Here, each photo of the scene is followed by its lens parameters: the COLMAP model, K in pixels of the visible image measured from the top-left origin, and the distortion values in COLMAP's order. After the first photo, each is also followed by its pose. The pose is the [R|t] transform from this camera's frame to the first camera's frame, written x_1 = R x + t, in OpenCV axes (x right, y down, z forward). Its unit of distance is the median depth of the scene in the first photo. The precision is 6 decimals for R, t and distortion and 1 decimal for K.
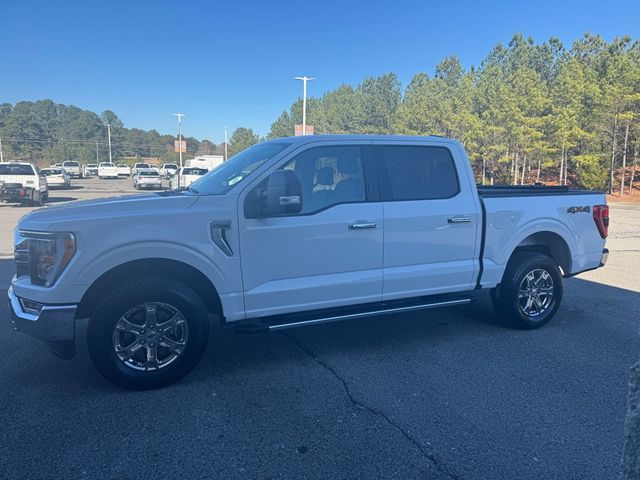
lens RADIAL K [[453.6, 0, 316.0], [0, 453.6, 239.2], [0, 0, 1]] dist [0.017558, -0.032436]
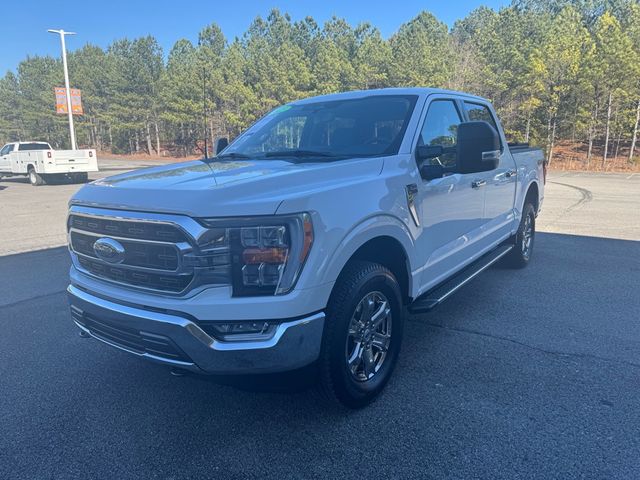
lens RADIAL K [[453.6, 0, 318.3], [0, 453.6, 245.1], [0, 0, 1]] dist [0.017558, -0.032436]
pose [[0.864357, -0.123141, 0.487569, -0.725247], [0.088705, 0.991687, 0.093207, -0.021555], [-0.494994, -0.037314, 0.868095, 0.329039]]
